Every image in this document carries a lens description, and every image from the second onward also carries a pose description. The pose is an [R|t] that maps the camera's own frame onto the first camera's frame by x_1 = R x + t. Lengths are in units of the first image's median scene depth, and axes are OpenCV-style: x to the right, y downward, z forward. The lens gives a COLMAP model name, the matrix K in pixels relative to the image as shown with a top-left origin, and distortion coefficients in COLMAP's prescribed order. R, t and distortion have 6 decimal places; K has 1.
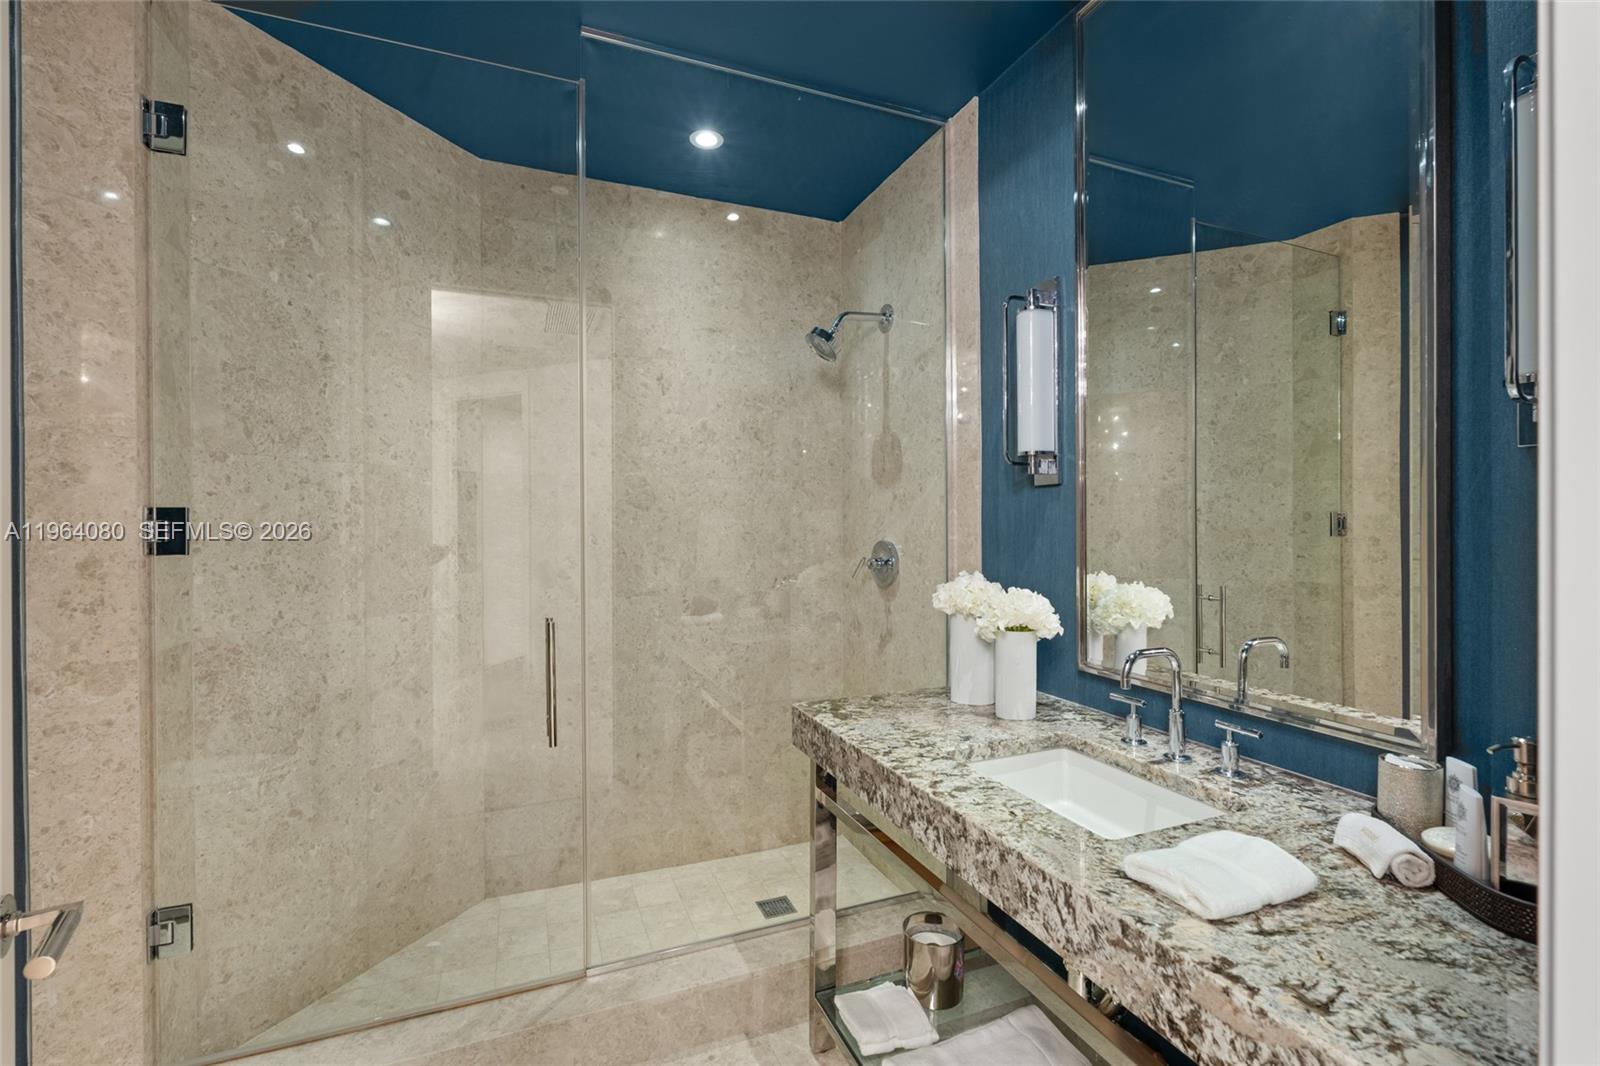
lens RADIAL K [[703.1, 0, 802.5], [0, 703.1, 526.2], [0, 0, 1]] dist [-0.005295, 0.000749]
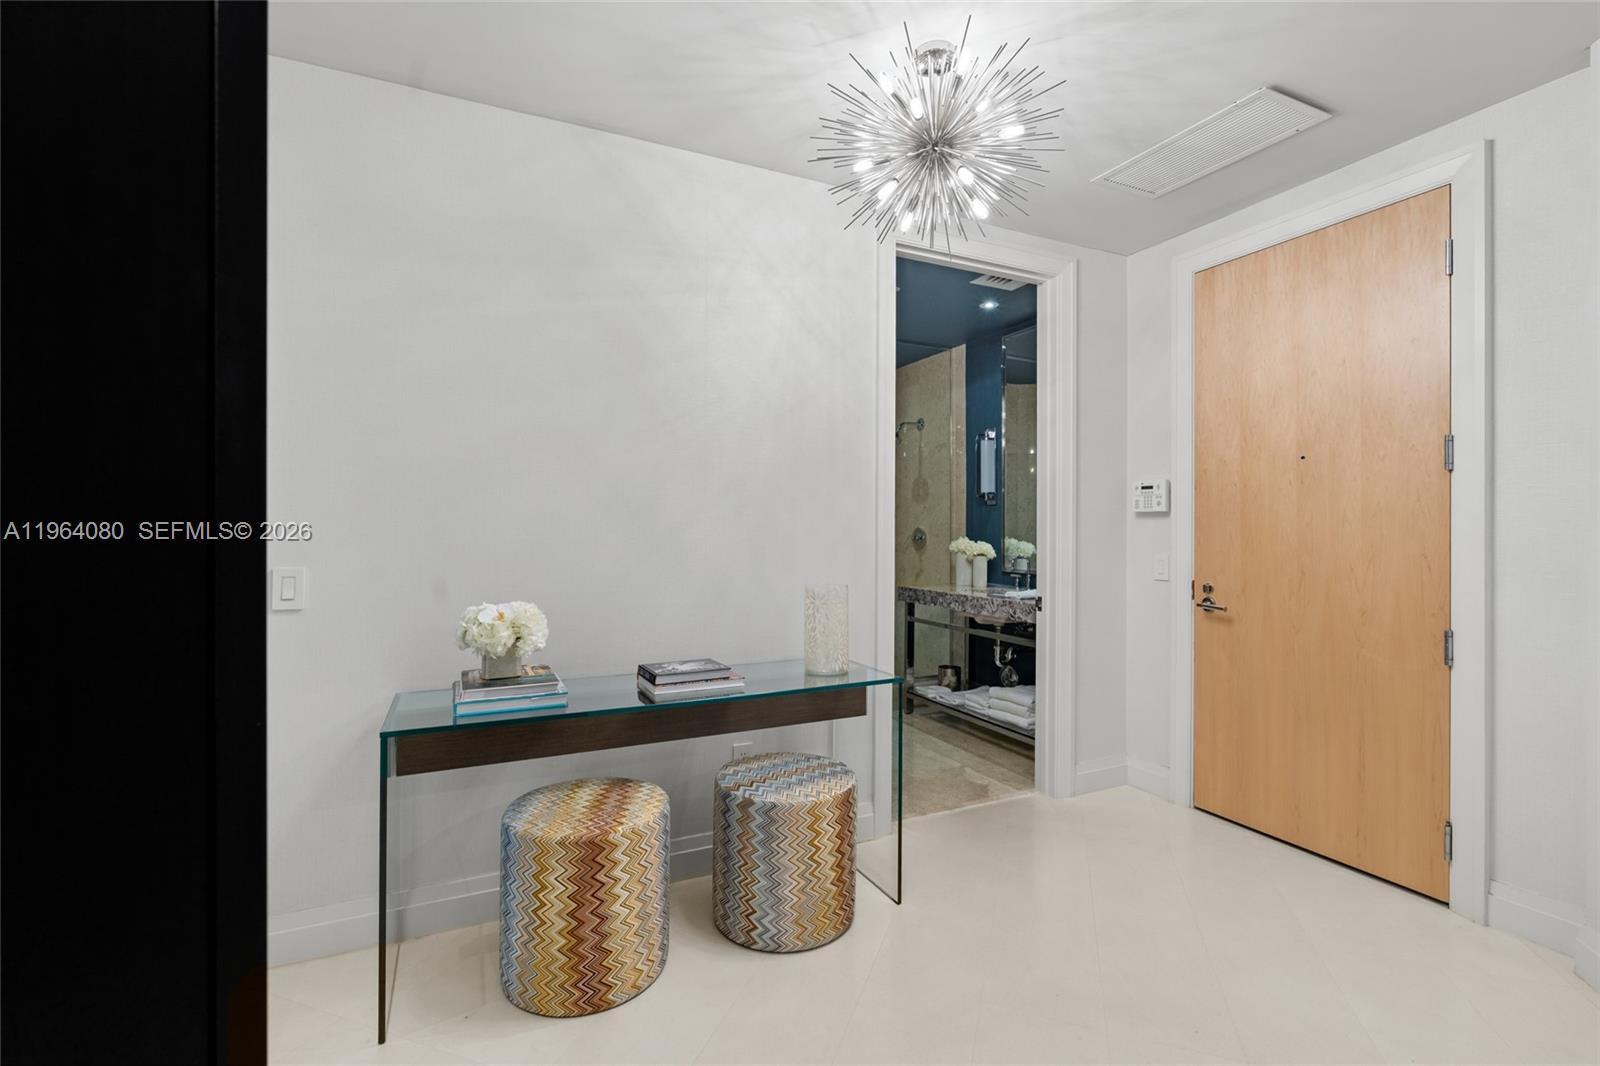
lens RADIAL K [[703.1, 0, 796.4], [0, 703.1, 527.7], [0, 0, 1]] dist [-0.005295, 0.000749]
pose [[0.998997, 0.005996, 0.044385, -0.509112], [-0.005812, 0.999974, -0.004285, 0.044412], [-0.044410, 0.004023, 0.999005, -1.627851]]
